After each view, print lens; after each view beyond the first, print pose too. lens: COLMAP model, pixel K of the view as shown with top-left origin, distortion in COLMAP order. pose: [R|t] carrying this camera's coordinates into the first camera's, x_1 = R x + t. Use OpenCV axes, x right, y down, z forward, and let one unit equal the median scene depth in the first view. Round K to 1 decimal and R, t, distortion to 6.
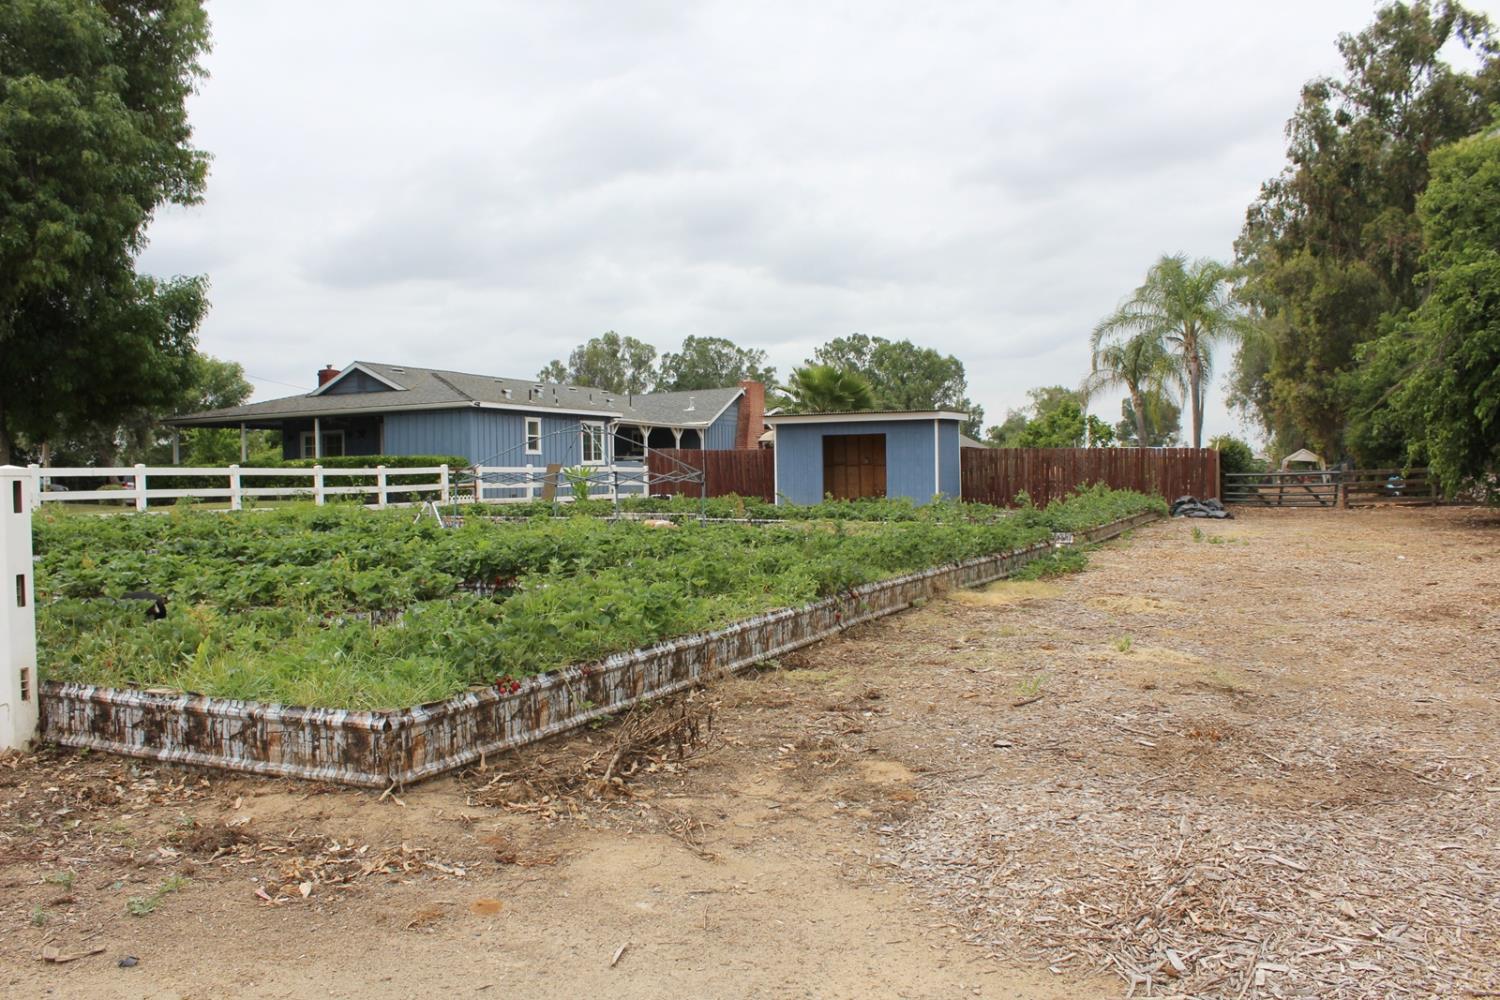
lens RADIAL K [[1262.2, 0, 716.7], [0, 1262.2, 504.0], [0, 0, 1]] dist [-0.160442, 0.136239]
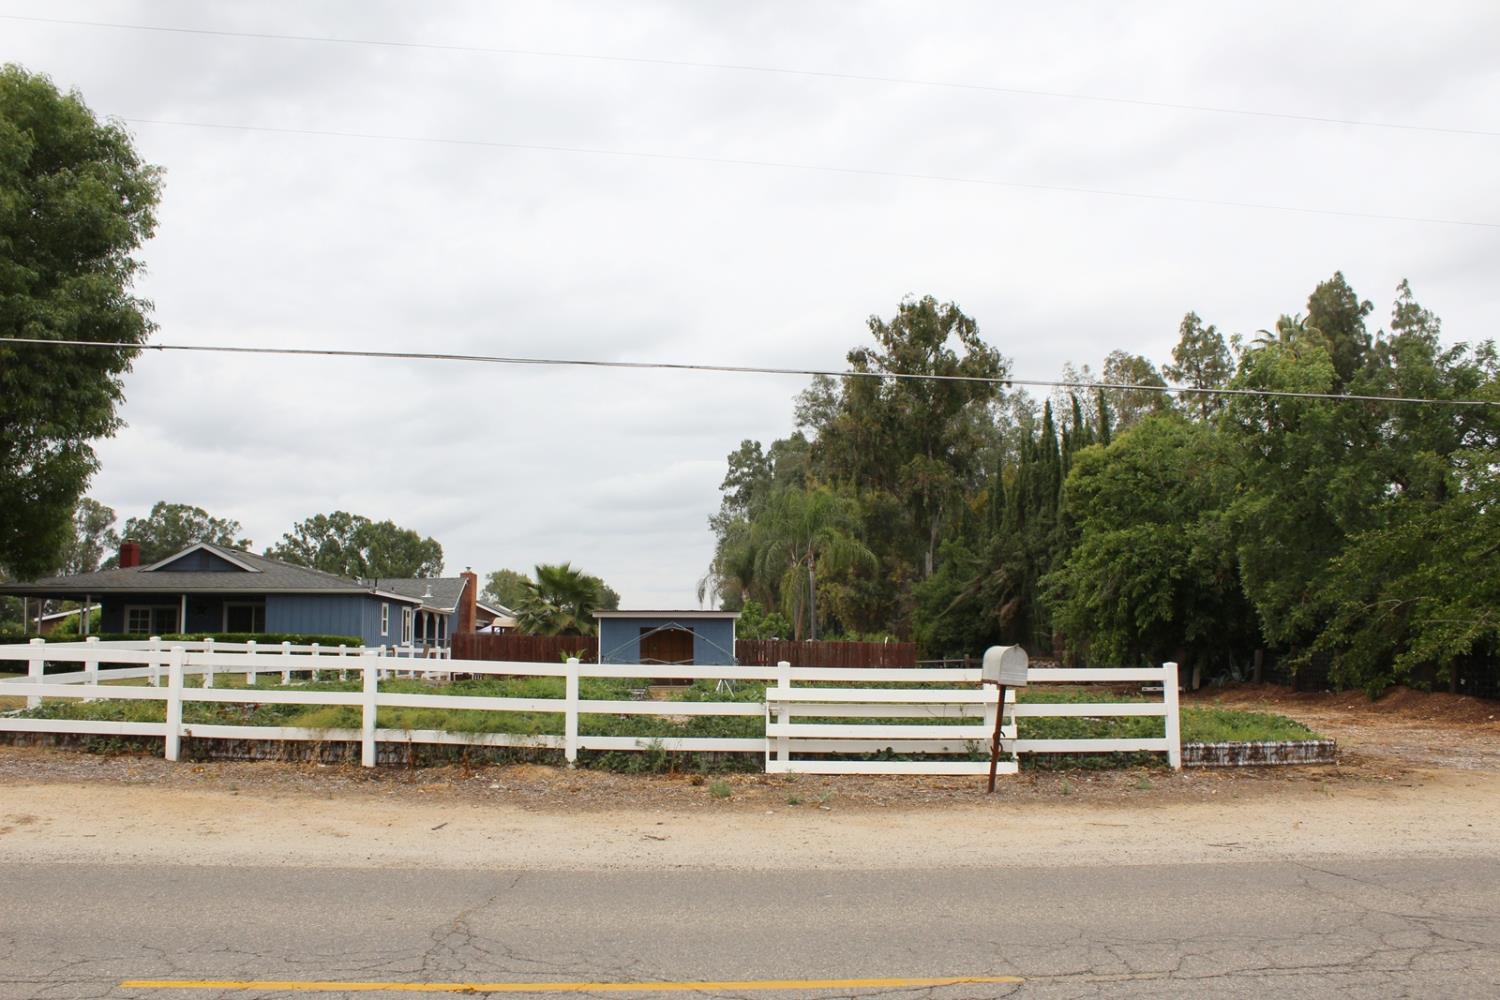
lens RADIAL K [[1262.2, 0, 731.6], [0, 1262.2, 488.1], [0, 0, 1]] dist [-0.160442, 0.136239]
pose [[0.886244, 0.073426, 0.457362, -0.067520], [-0.001860, 0.987913, -0.154997, 0.000356], [-0.463215, 0.136515, 0.875669, -0.024540]]
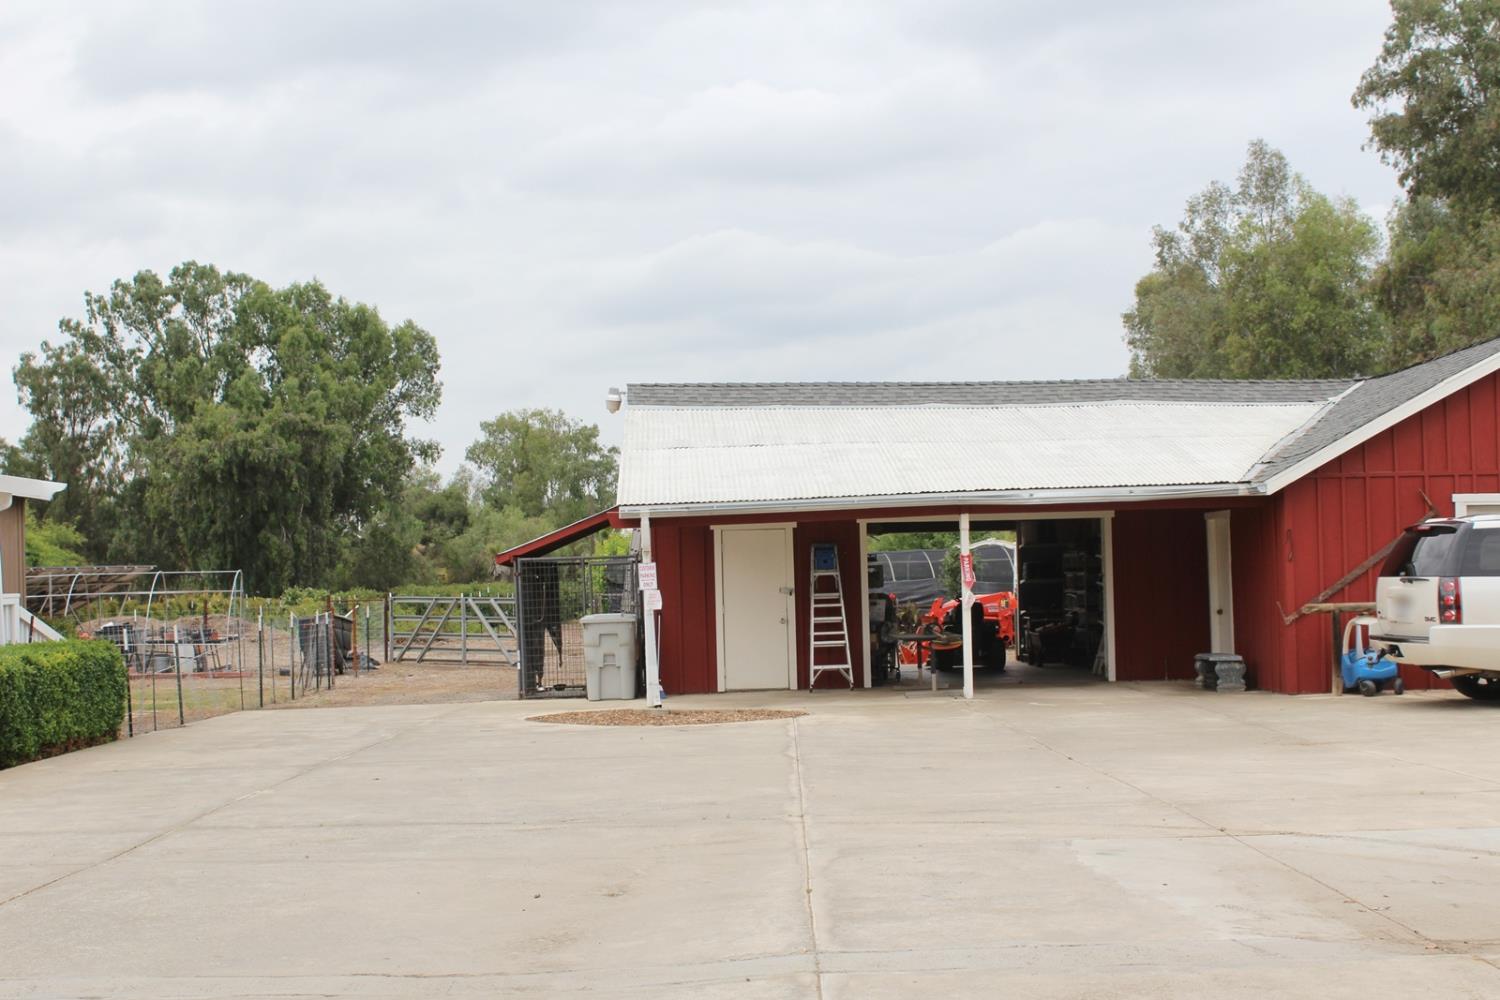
lens RADIAL K [[2135.1, 0, 728.8], [0, 2135.1, 451.4], [0, 0, 1]] dist [-0.002822, 0.000000]
pose [[0.898951, 0.021432, 0.437525, -0.040527], [0.017029, 0.996338, -0.083793, -0.008102], [-0.437718, 0.082777, 0.895294, 0.275651]]
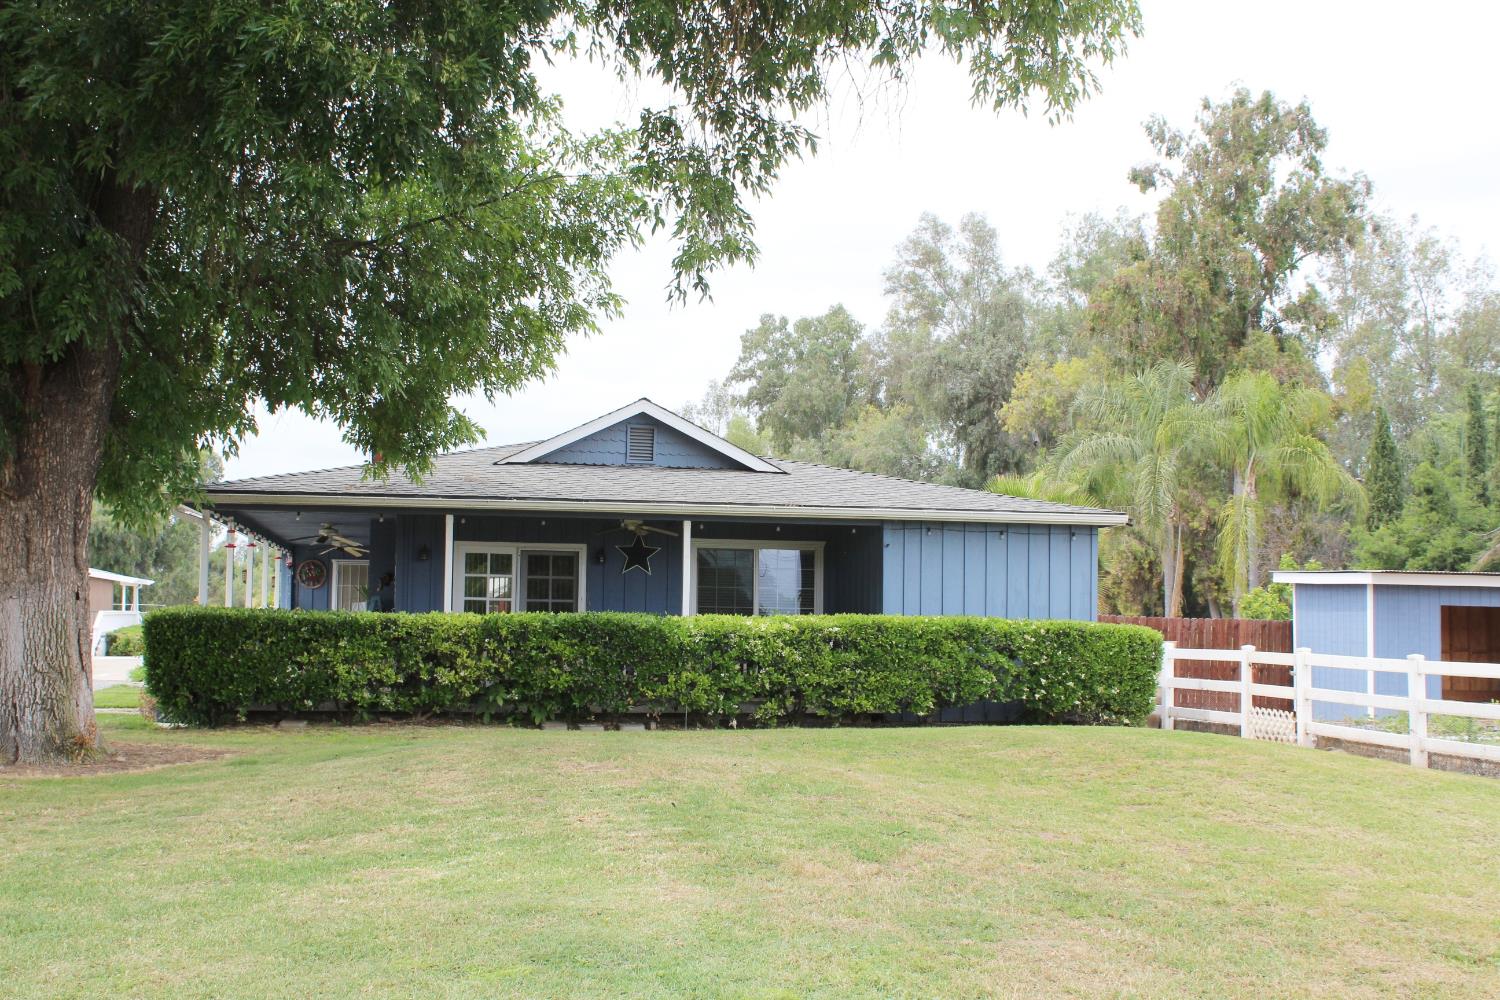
lens RADIAL K [[1675.8, 0, 738.3], [0, 1675.8, 499.0], [0, 0, 1]] dist [-0.095112, 0.000000]
pose [[0.805363, 0.070588, 0.588564, -0.114064], [-0.014597, 0.994945, -0.099352, -0.002728], [-0.592602, 0.071424, 0.802322, 0.085893]]
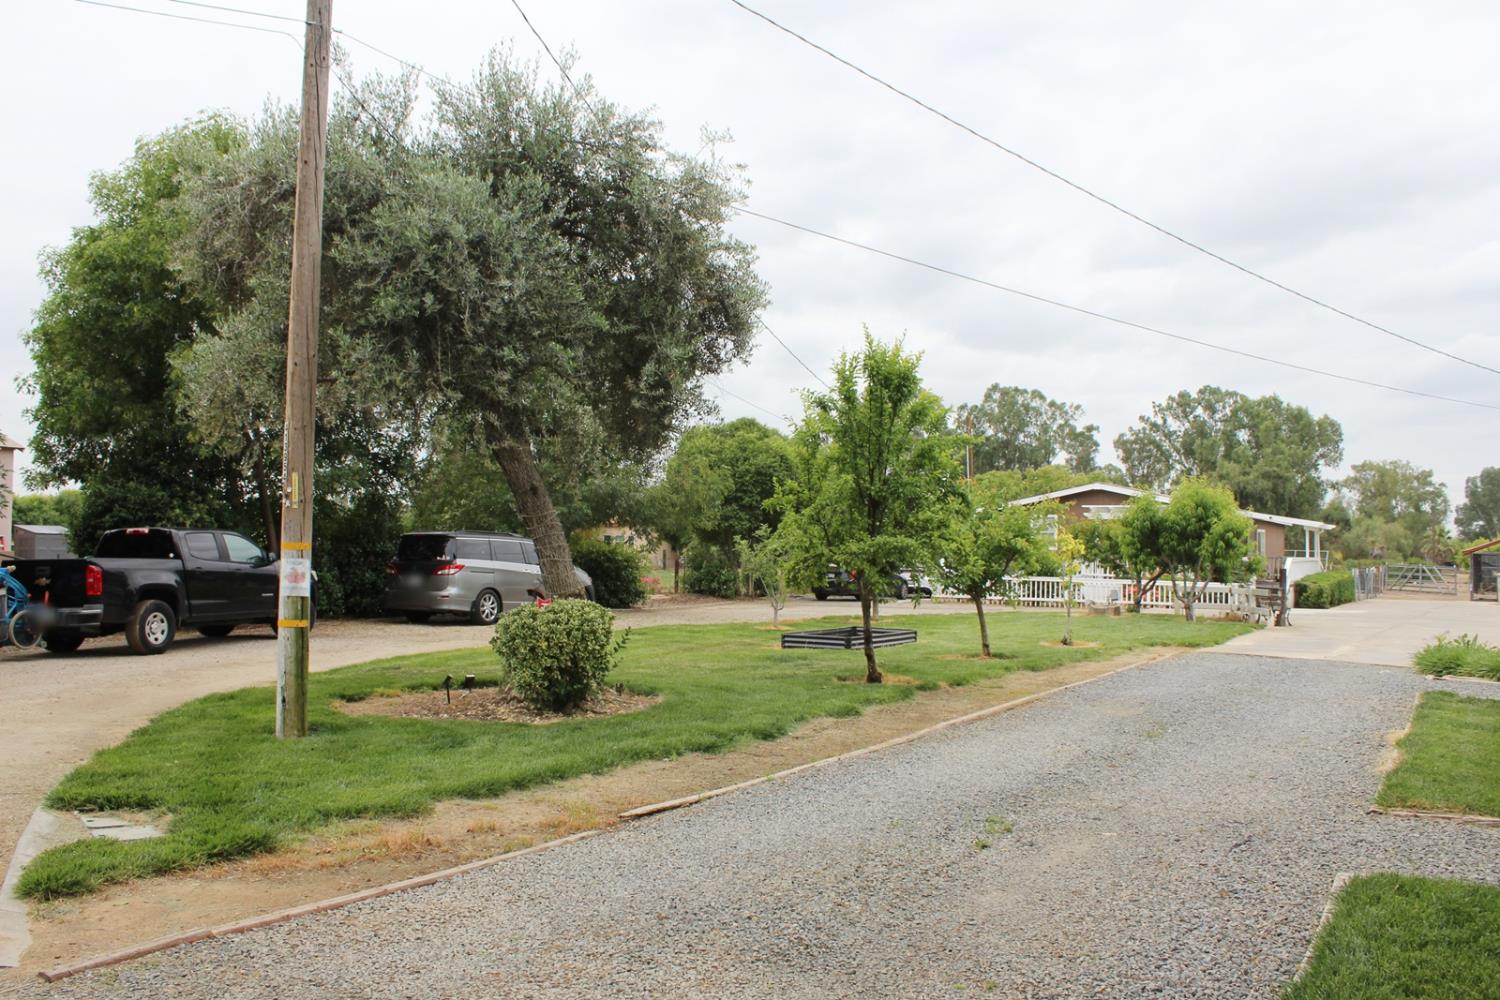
lens RADIAL K [[1262.2, 0, 712.9], [0, 1262.2, 515.7], [0, 0, 1]] dist [-0.160442, 0.136239]
pose [[0.991084, 0.036281, -0.128204, -0.102334], [-0.041832, 0.998288, -0.040872, -0.004831], [0.126502, 0.045871, 0.990905, 0.165916]]
